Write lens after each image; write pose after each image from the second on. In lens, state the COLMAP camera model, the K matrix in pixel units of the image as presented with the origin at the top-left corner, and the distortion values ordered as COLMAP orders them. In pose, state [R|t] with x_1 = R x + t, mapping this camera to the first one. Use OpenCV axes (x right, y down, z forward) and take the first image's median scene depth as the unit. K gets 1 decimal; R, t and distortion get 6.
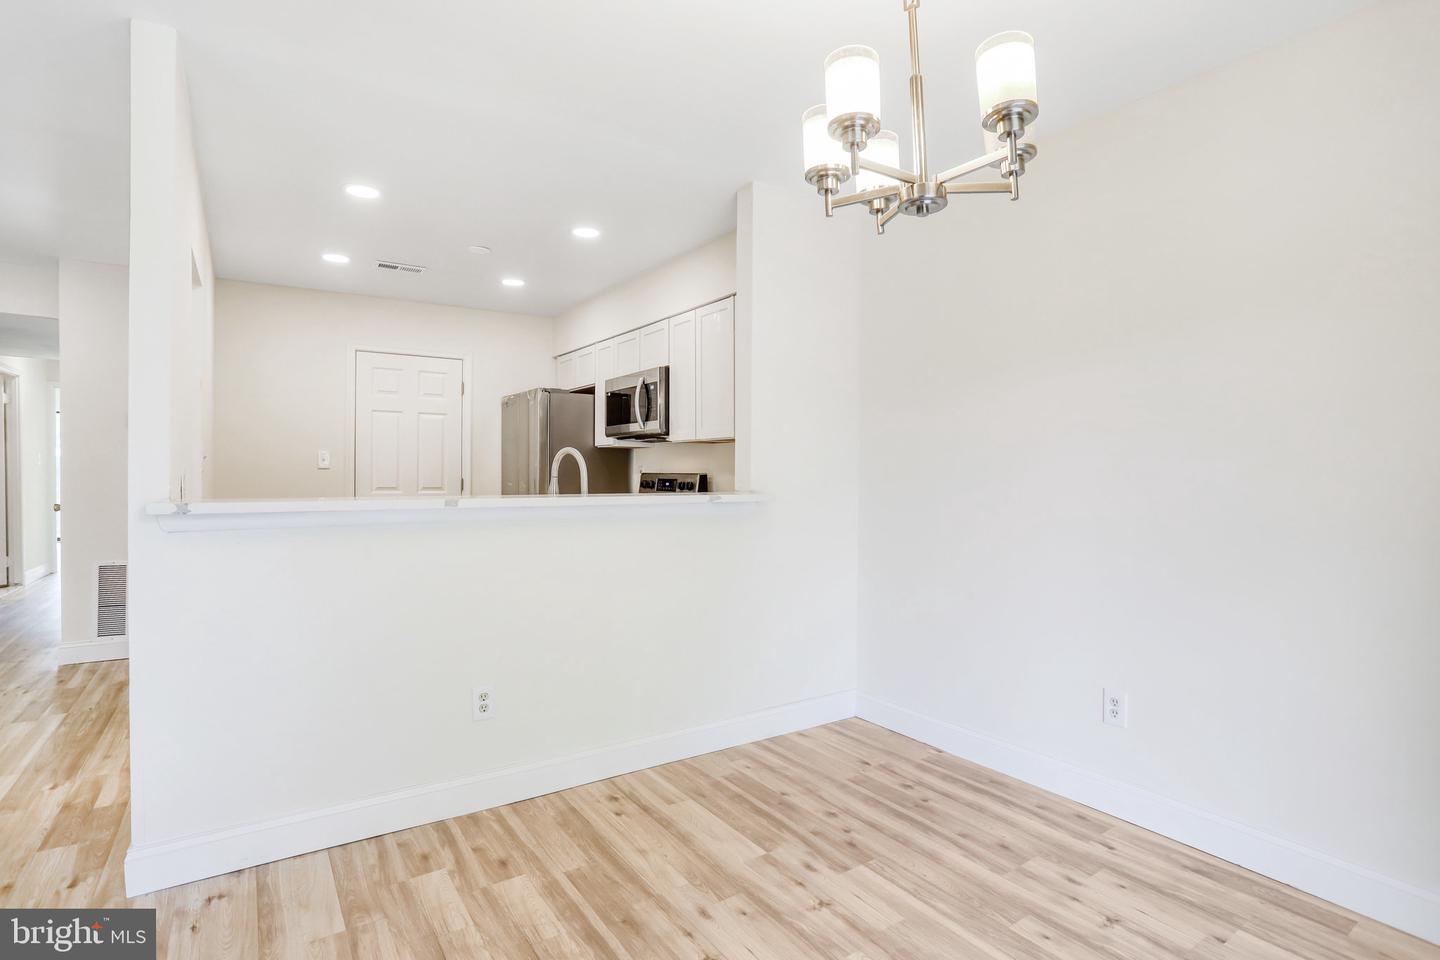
lens RADIAL K [[721.1, 0, 719.7], [0, 721.1, 468.8], [0, 0, 1]] dist [-0.060561, 0.028597]
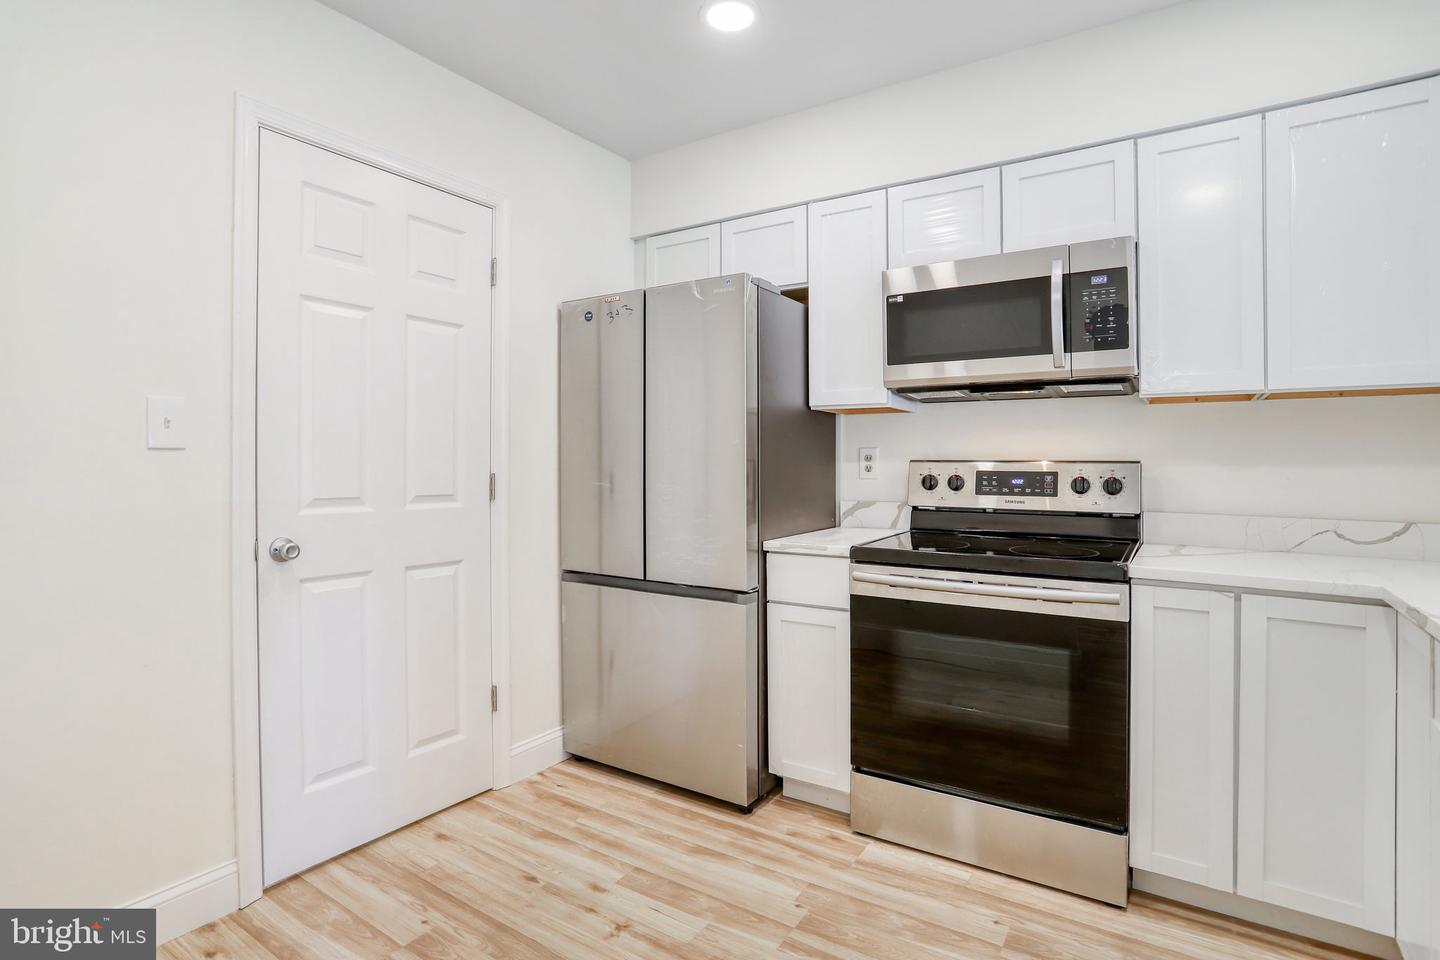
lens RADIAL K [[703.0, 0, 752.9], [0, 703.0, 454.9], [0, 0, 1]] dist [-0.001334, -0.042505]
pose [[0.912971, 0.004387, 0.408000, -0.808411], [-0.002522, 0.999984, -0.005111, 0.008690], [-0.408016, 0.003637, 0.912968, 1.115640]]
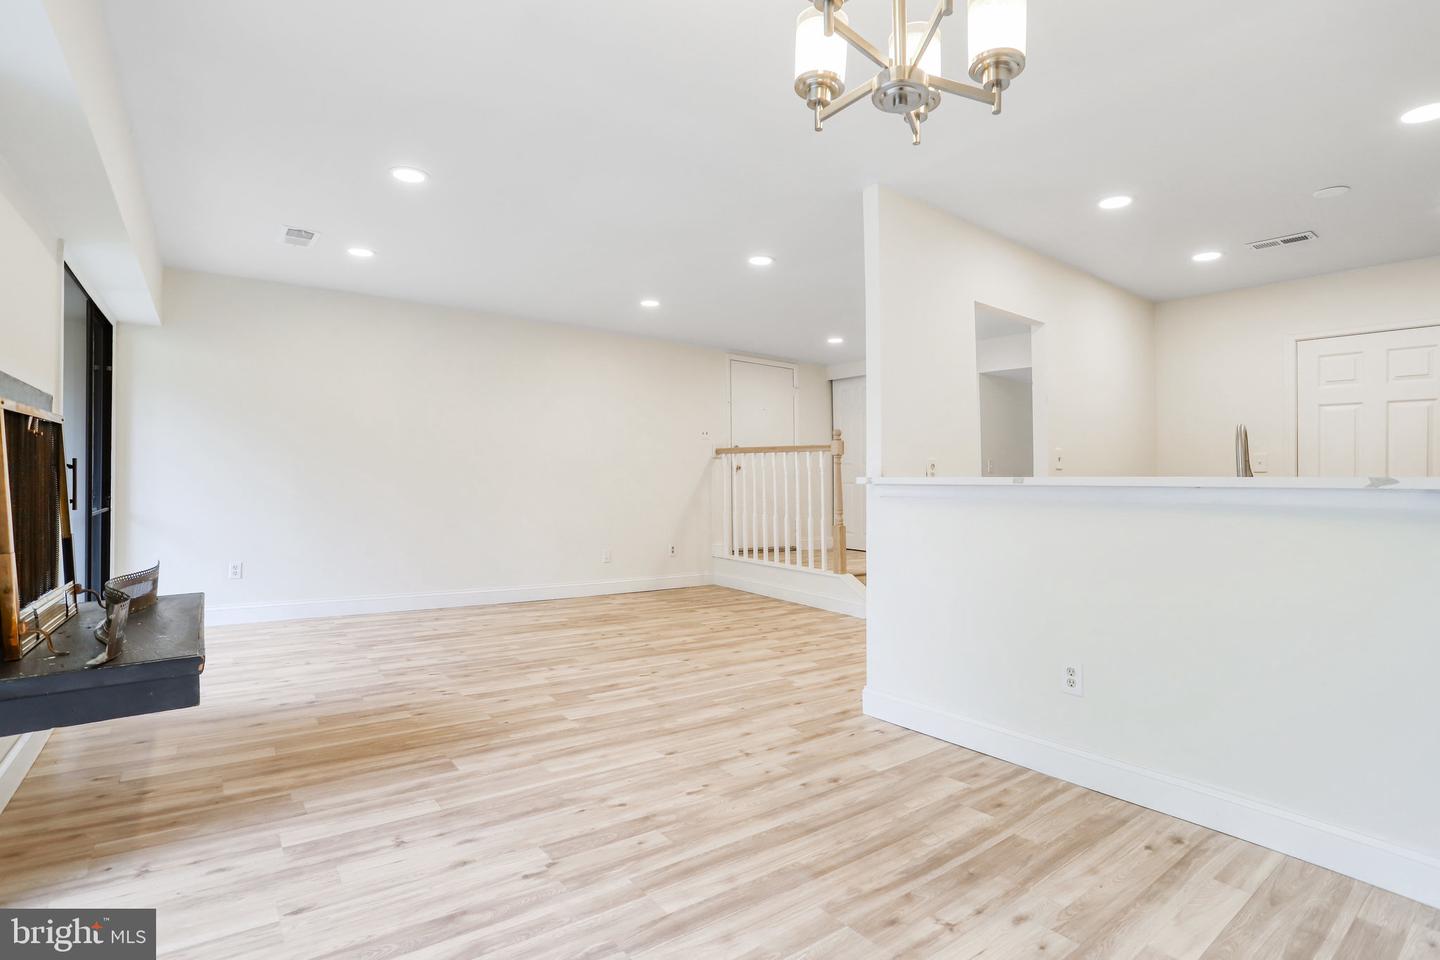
lens RADIAL K [[693.7, 0, 692.5], [0, 693.7, 482.5], [0, 0, 1]] dist [-0.073201, 0.036539]
pose [[0.027189, -0.013875, -0.999534, 0.605300], [-0.011299, 0.999836, -0.014186, 0.062319], [0.999566, 0.011680, 0.027027, 0.399578]]
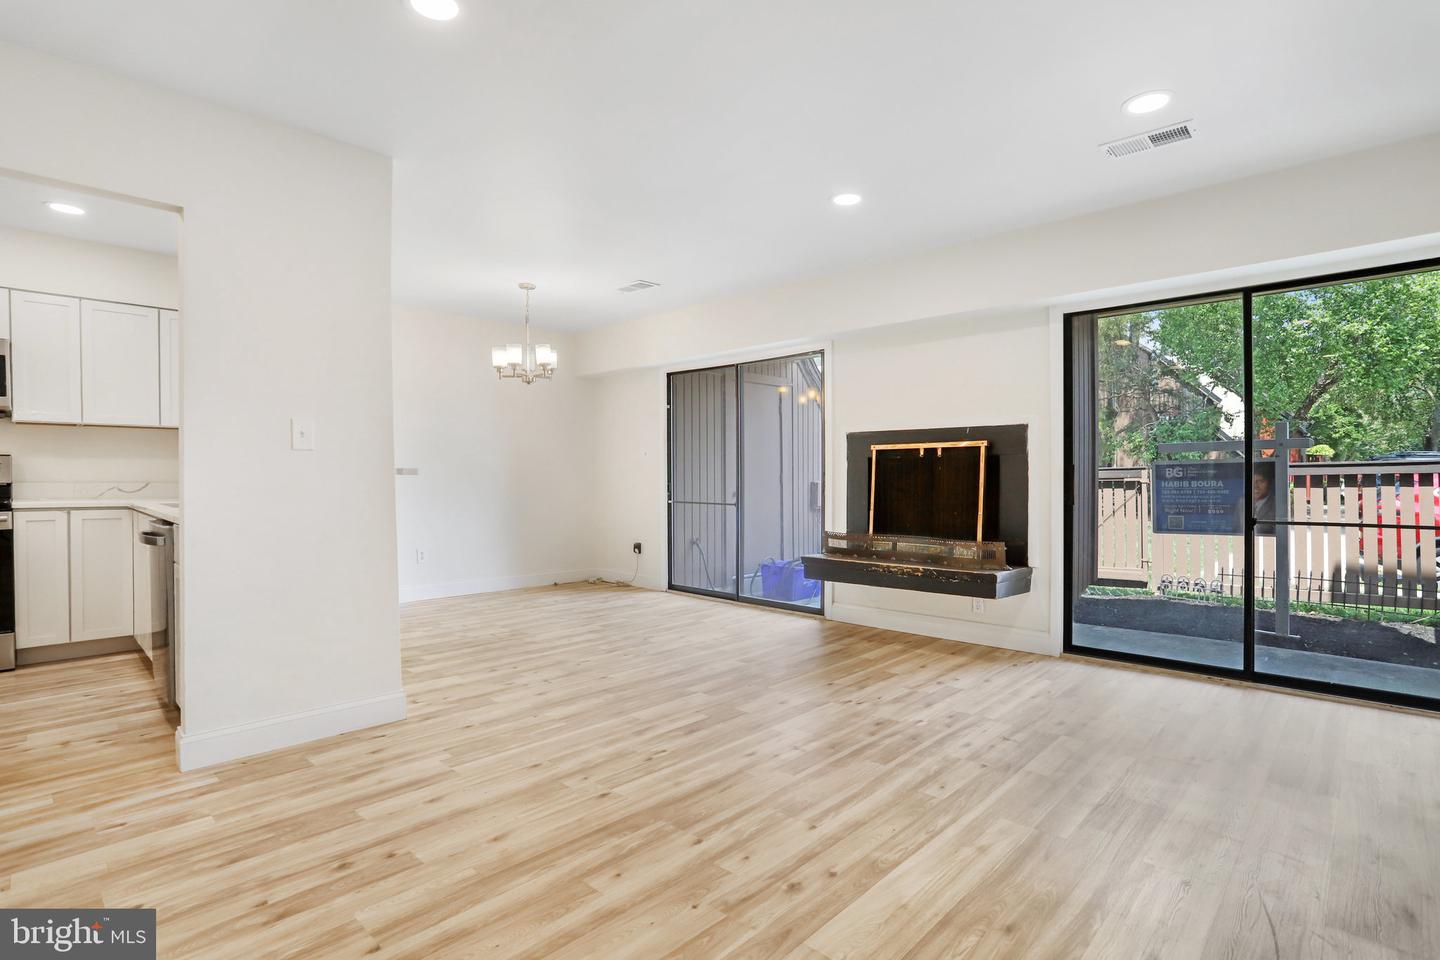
lens RADIAL K [[721.1, 0, 719.7], [0, 721.1, 468.8], [0, 0, 1]] dist [-0.060561, 0.028597]
pose [[-0.218613, -0.000557, 0.975812, -1.893446], [-0.008043, 0.999967, -0.001231, 0.028557], [-0.975779, -0.008118, -0.218610, 0.490779]]
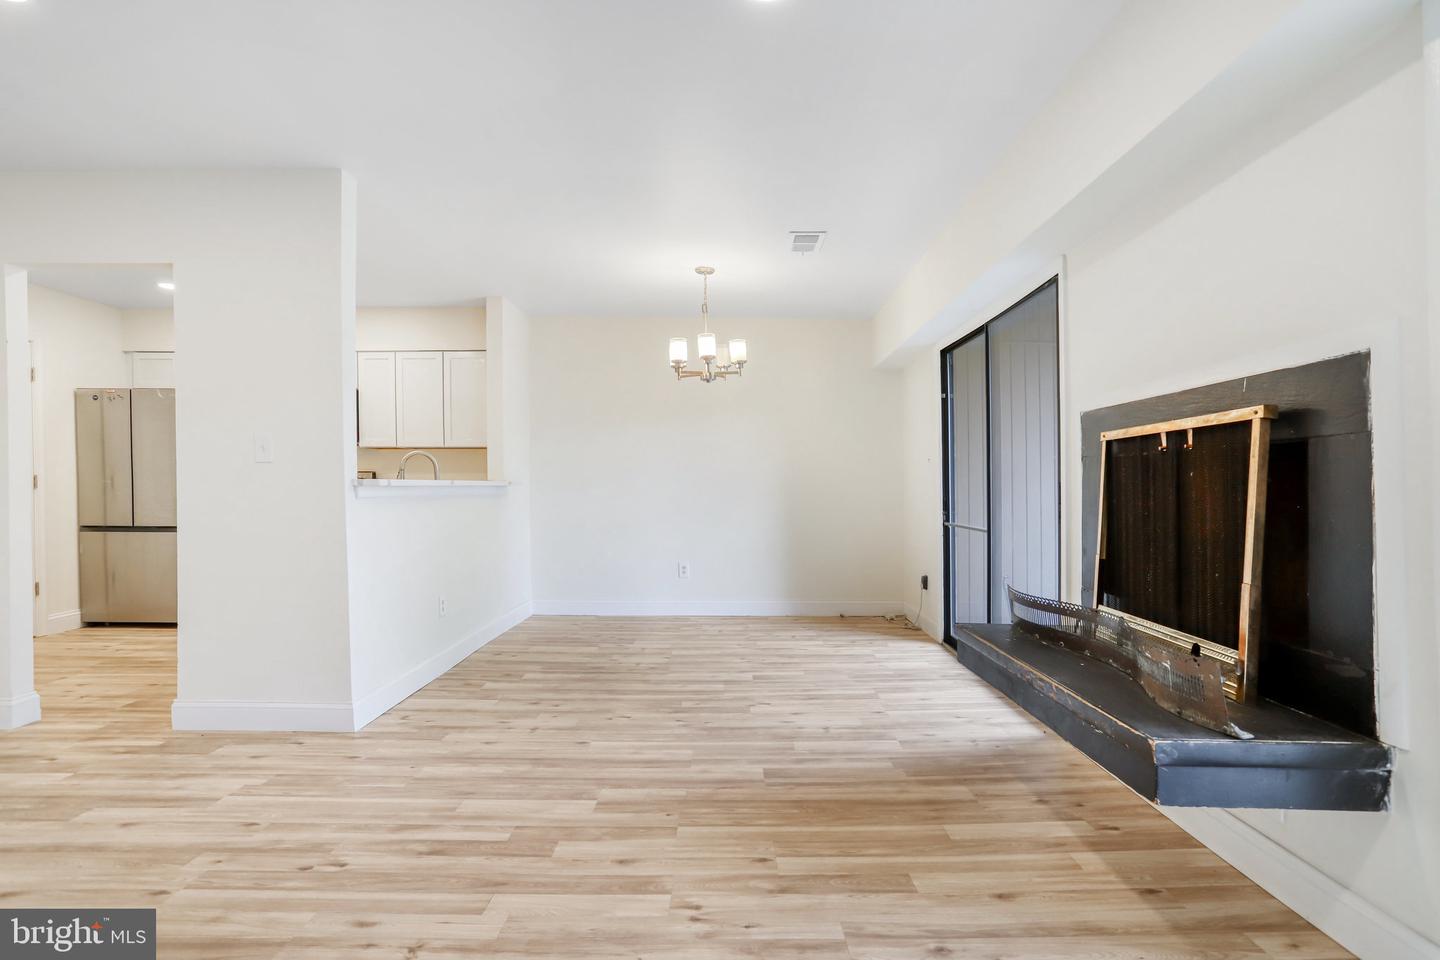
lens RADIAL K [[710.0, 0, 734.5], [0, 710.0, 484.3], [0, 0, 1]] dist [-0.064594, 0.028683]
pose [[0.551448, -0.003284, 0.834203, -1.227642], [-0.003508, 0.999974, 0.006255, 0.029525], [-0.834202, -0.006376, 0.551422, -0.422015]]
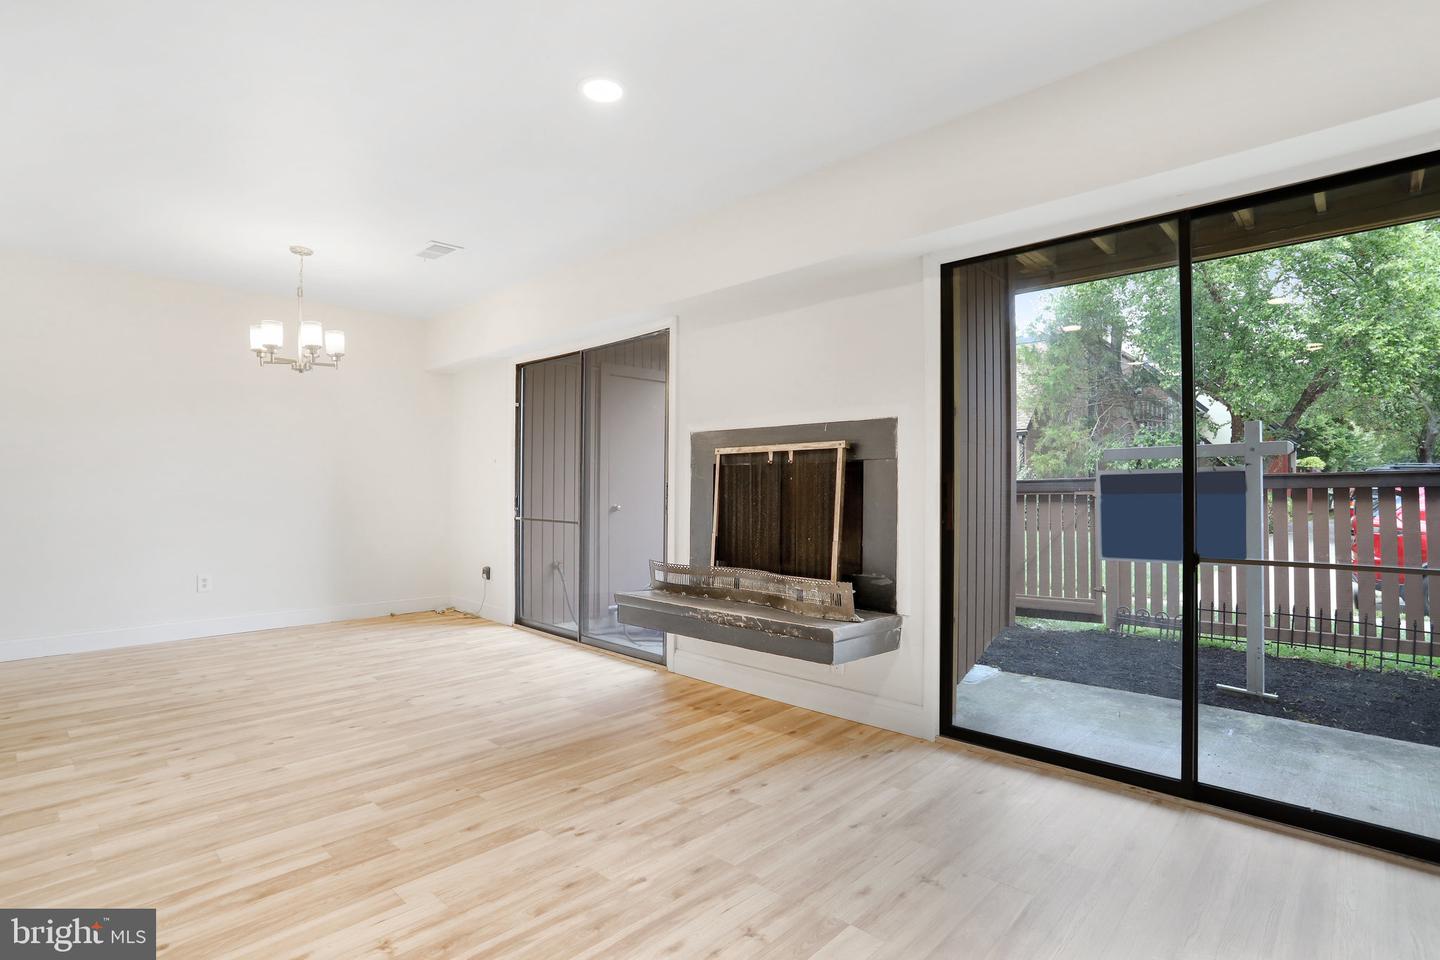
lens RADIAL K [[709.8, 0, 718.0], [0, 709.8, 477.4], [0, 0, 1]] dist [-0.069231, 0.030743]
pose [[-0.213316, 0.003542, 0.976977, -1.536755], [-0.010449, 0.999928, -0.005906, 0.028336], [-0.976927, -0.011468, -0.213263, -0.011746]]
